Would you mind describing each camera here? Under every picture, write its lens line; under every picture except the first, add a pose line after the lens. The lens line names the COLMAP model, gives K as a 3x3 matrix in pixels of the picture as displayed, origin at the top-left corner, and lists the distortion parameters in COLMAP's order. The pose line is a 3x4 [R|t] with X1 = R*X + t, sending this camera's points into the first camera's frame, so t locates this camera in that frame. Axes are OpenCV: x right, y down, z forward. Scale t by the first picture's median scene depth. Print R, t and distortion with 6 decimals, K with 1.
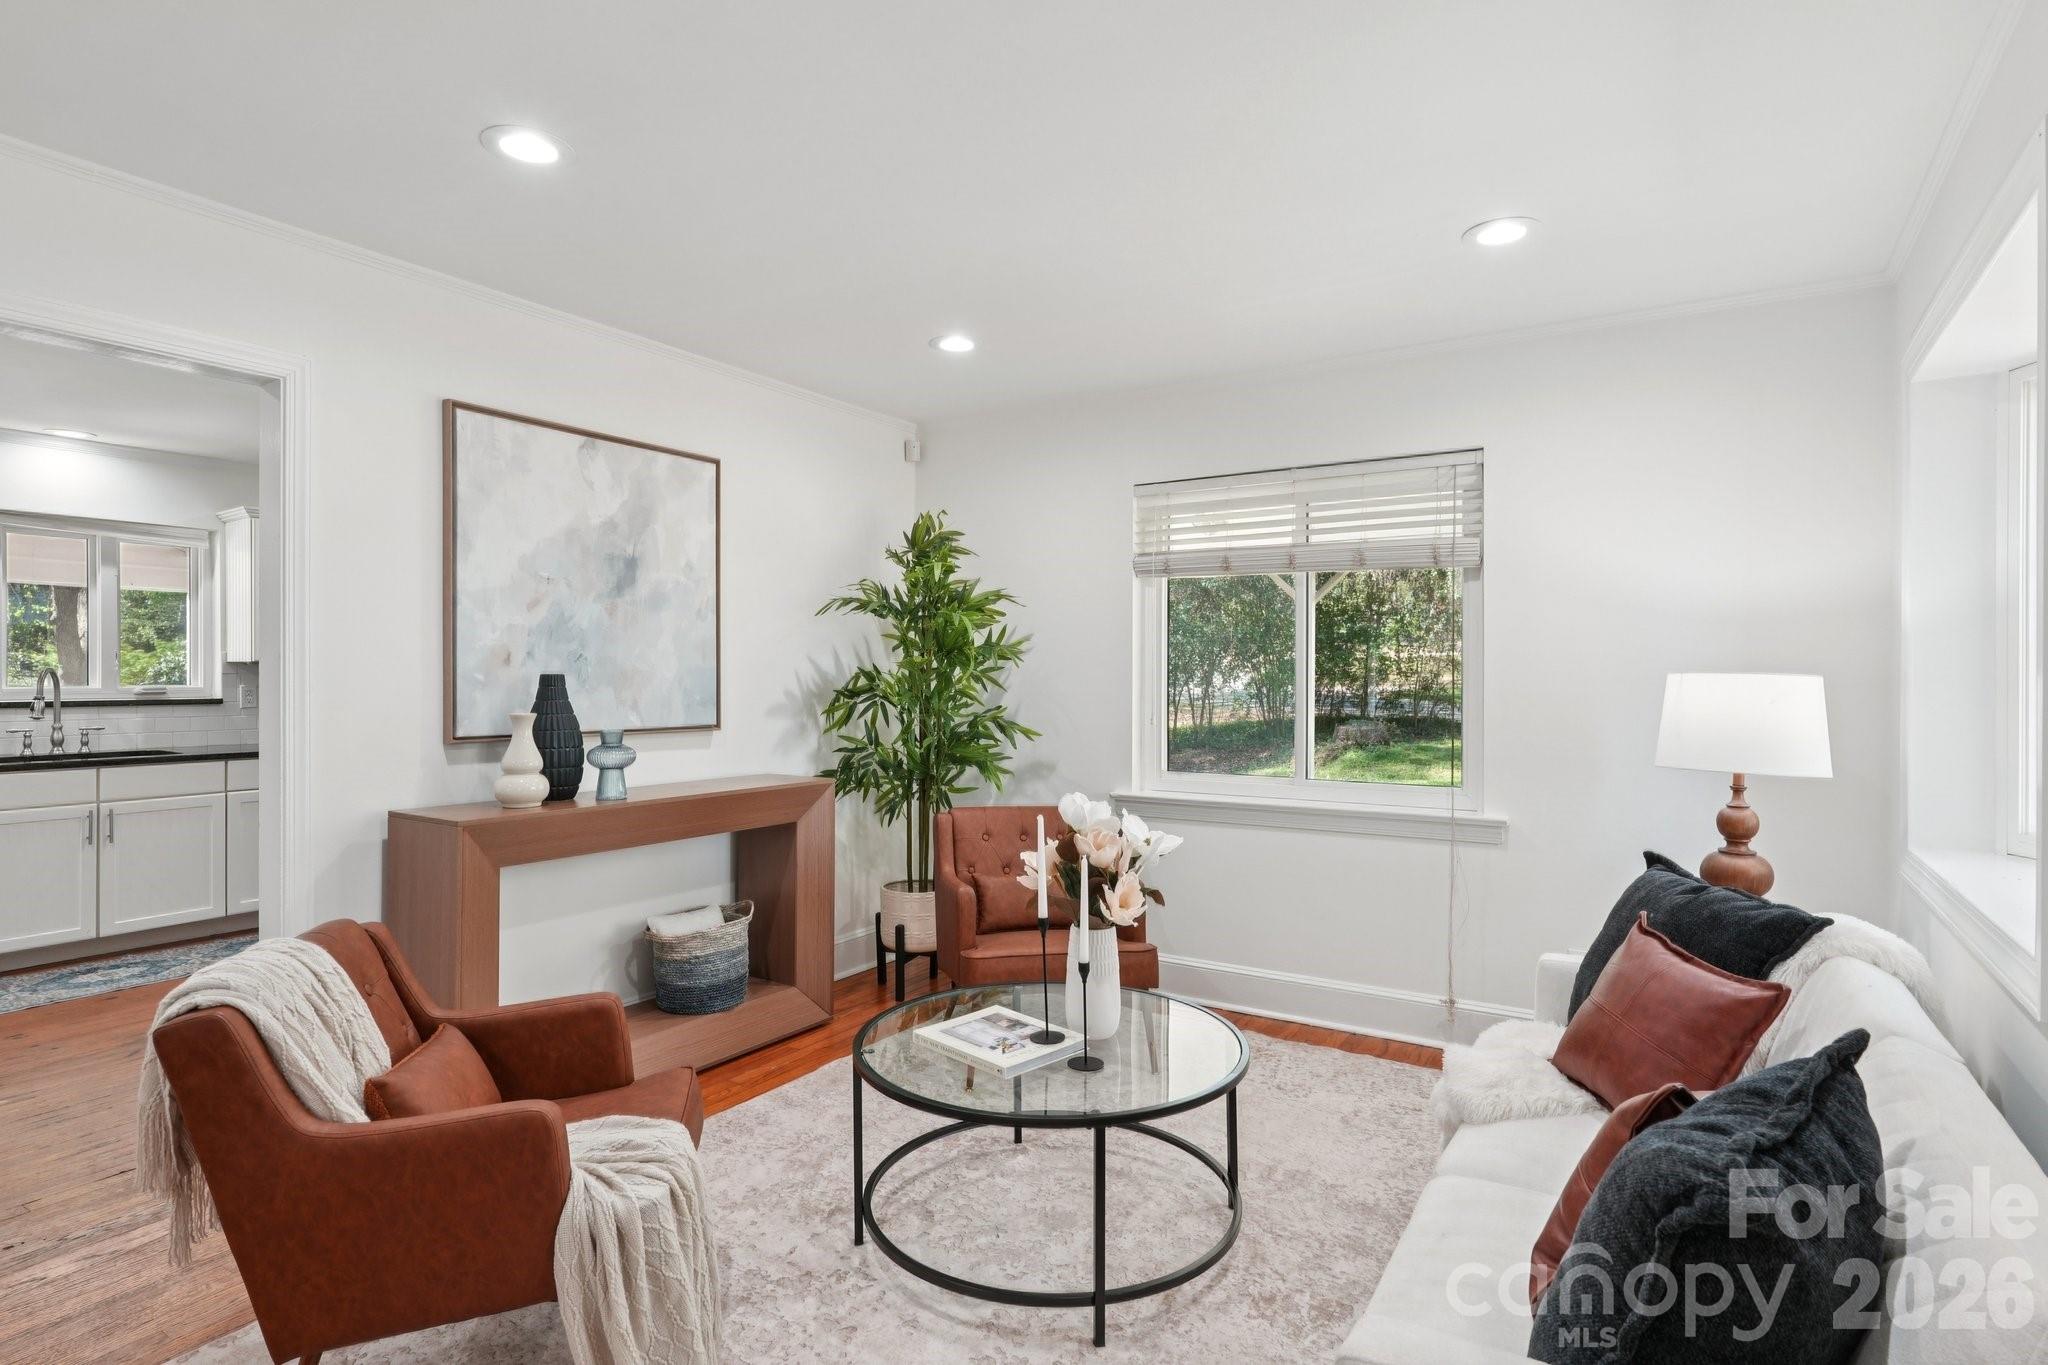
lens RADIAL K [[1053.5, 0, 1023.7], [0, 1053.5, 686.1], [0, 0, 1]] dist [-0.000072, 0.001869]
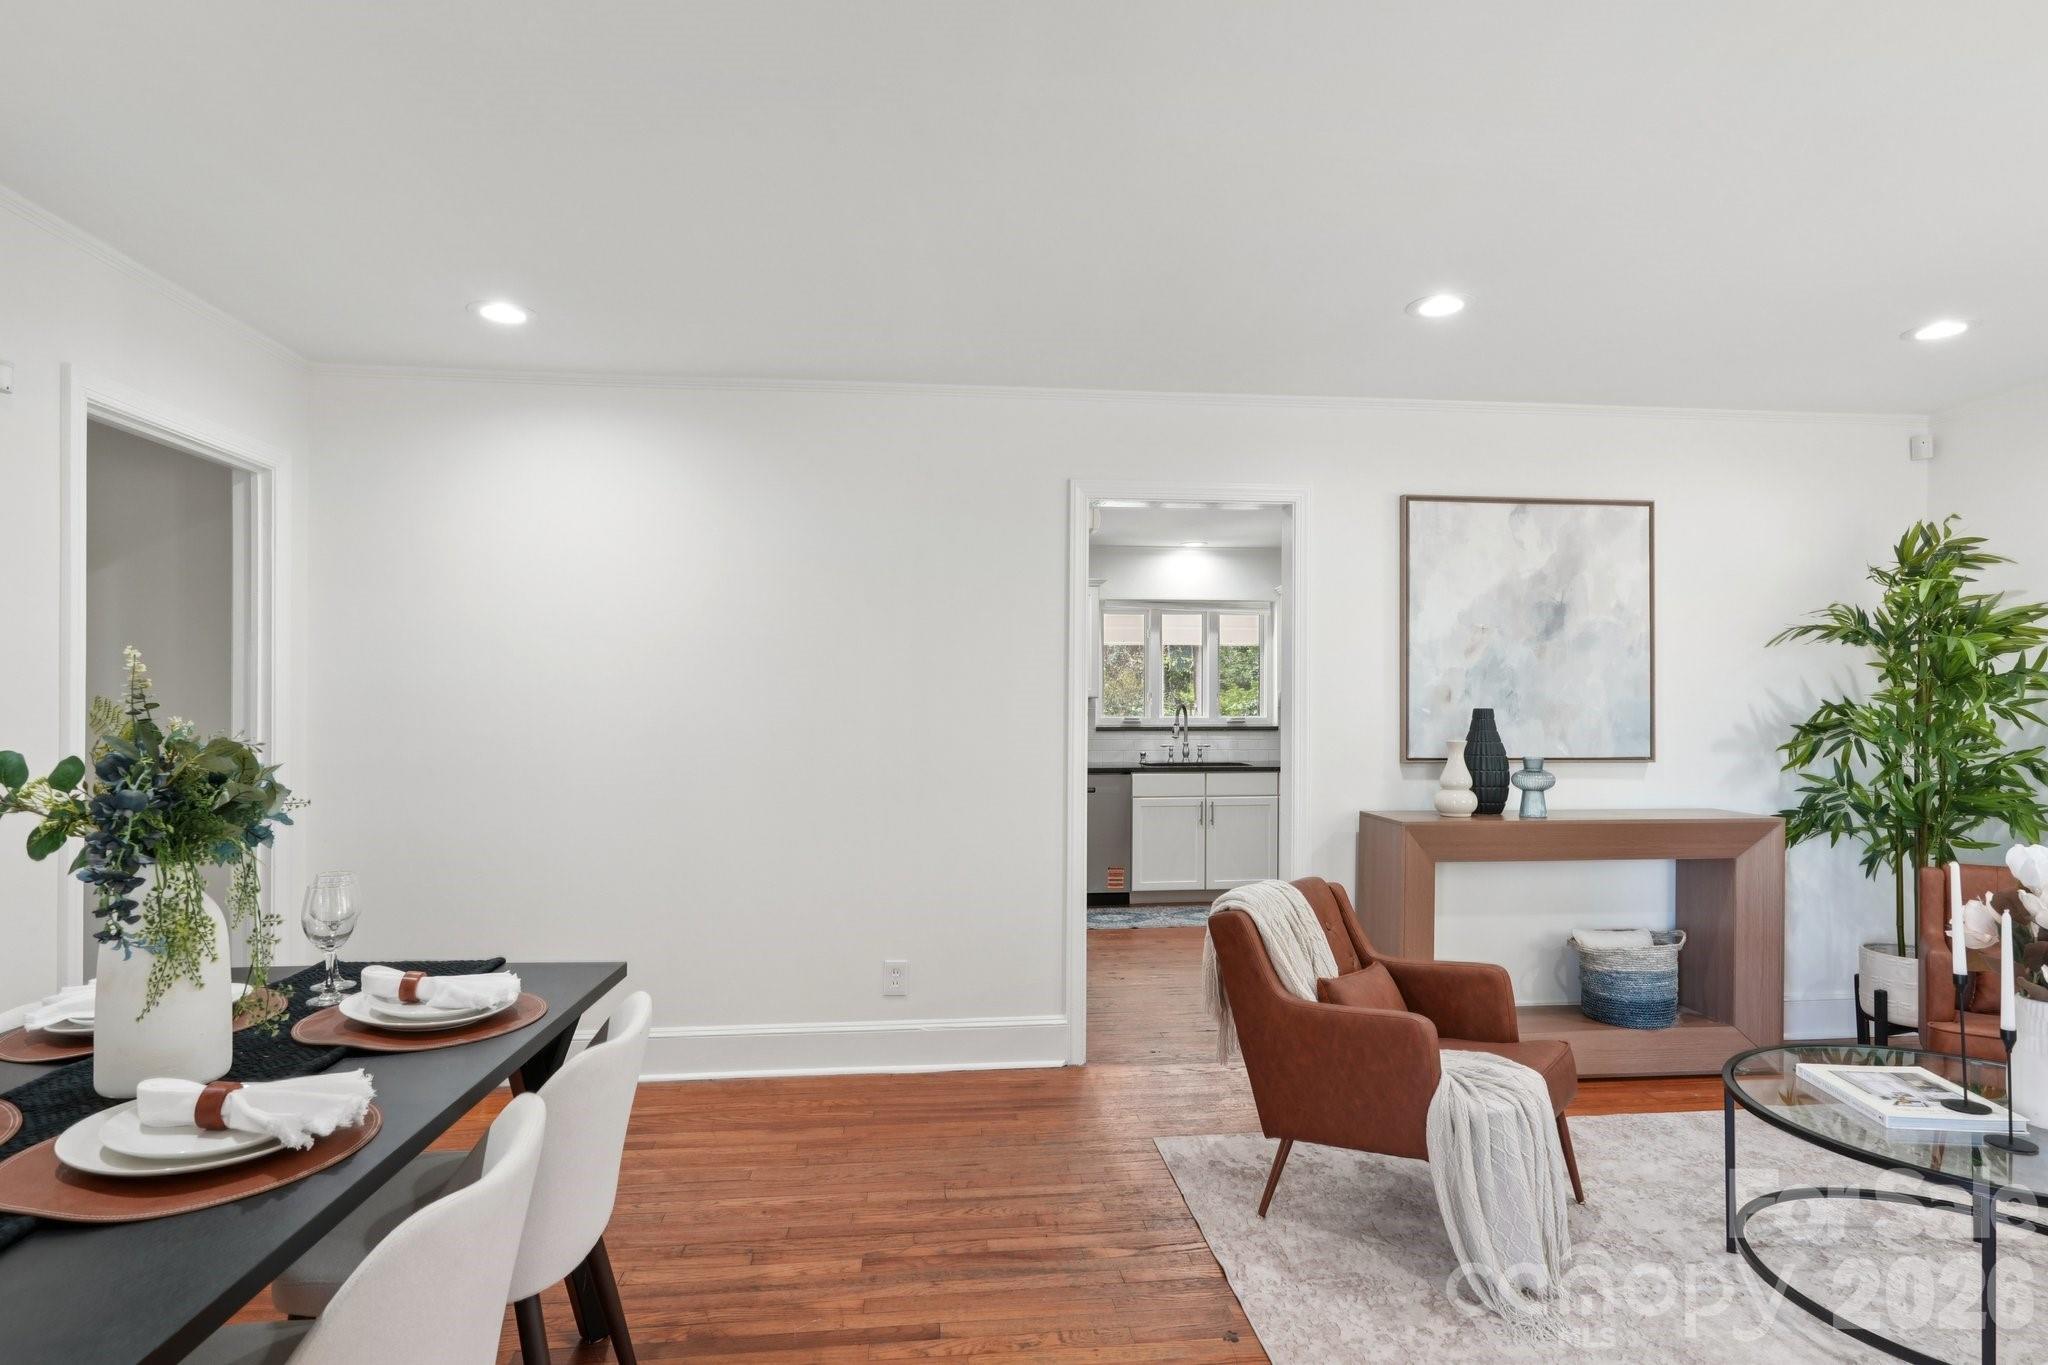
lens RADIAL K [[1053.5, 0, 1025.0], [0, 1053.5, 694.0], [0, 0, 1]] dist [-0.000072, 0.001869]
pose [[0.619737, -0.011214, -0.784730, 0.169190], [-0.007243, 0.999774, -0.020007, -0.000081], [0.784776, 0.018083, 0.619515, -0.151059]]
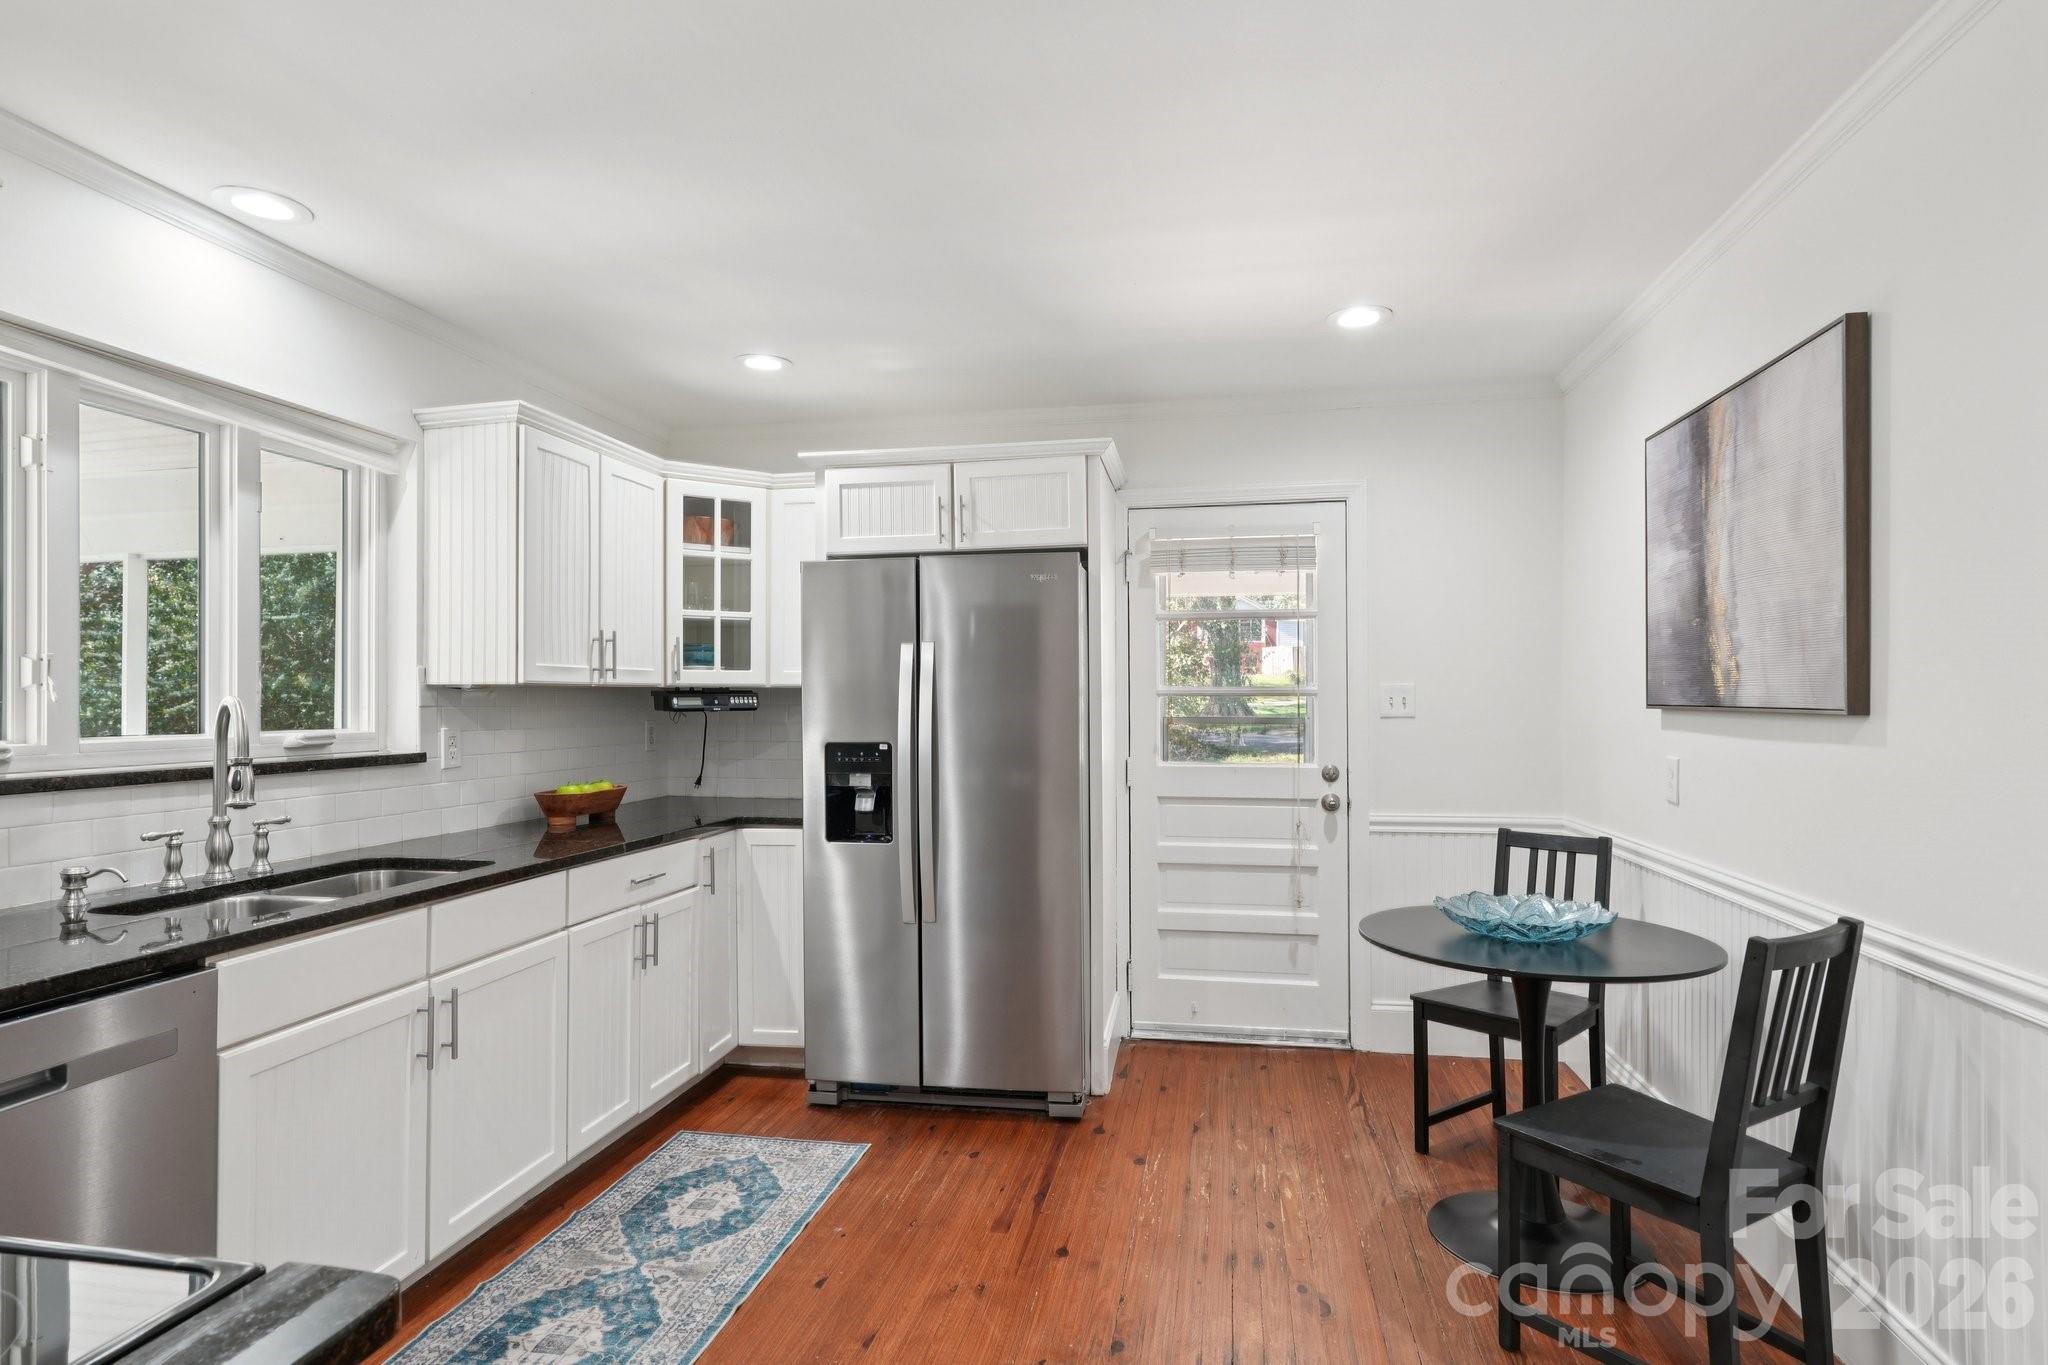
lens RADIAL K [[1053.5, 0, 1022.6], [0, 1053.5, 682.4], [0, 0, 1]] dist [-0.000072, 0.001869]
pose [[0.925949, 0.003172, 0.377635, -1.302207], [0.012301, 0.999181, -0.038555, 0.000390], [-0.377448, 0.040345, 0.925151, 0.745257]]
